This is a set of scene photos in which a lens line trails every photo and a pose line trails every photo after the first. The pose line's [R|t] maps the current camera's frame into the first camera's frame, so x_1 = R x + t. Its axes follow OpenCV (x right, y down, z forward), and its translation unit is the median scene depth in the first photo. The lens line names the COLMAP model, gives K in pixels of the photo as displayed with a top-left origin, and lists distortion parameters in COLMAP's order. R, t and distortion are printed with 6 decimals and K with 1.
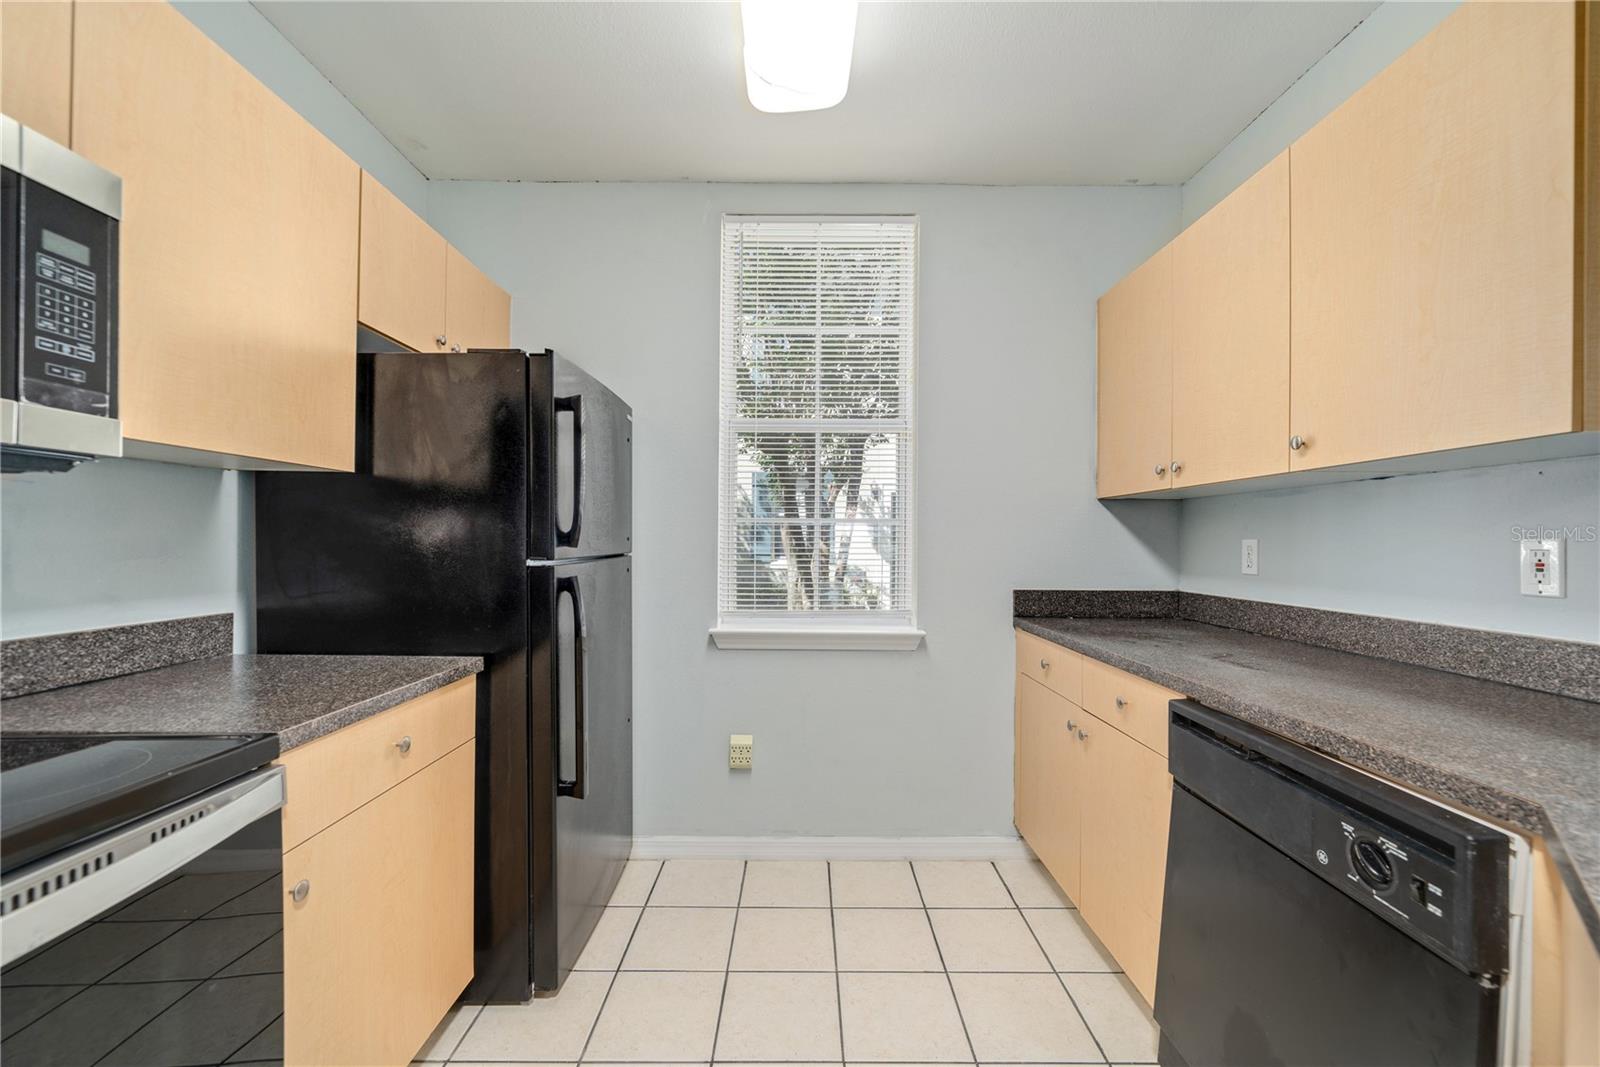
lens RADIAL K [[625.4, 0, 796.9], [0, 625.4, 541.4], [0, 0, 1]] dist [-0.002034, 0.000053]
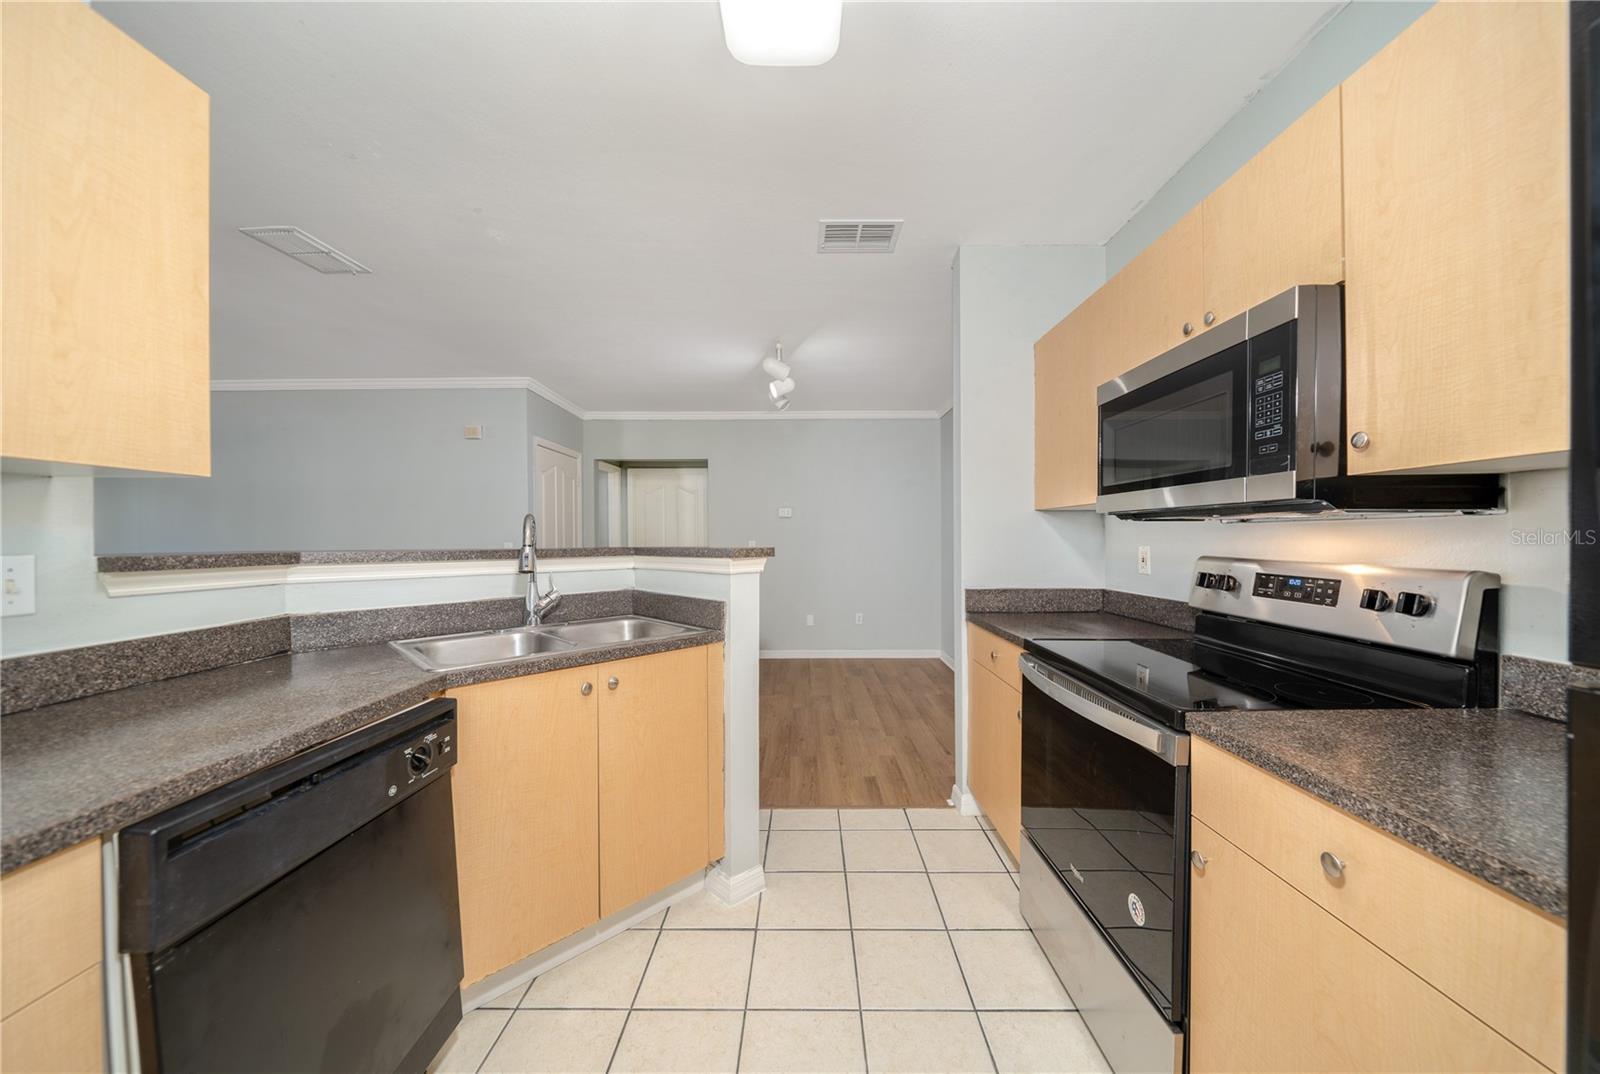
lens RADIAL K [[555.0, 0, 810.8], [0, 555.0, 541.7], [0, 0, 1]] dist [-0.006508, -0.000212]
pose [[-0.999930, -0.004081, -0.011144, -0.052910], [-0.004191, 0.999942, 0.009936, -0.051917], [0.011103, 0.009982, -0.999889, 2.182249]]
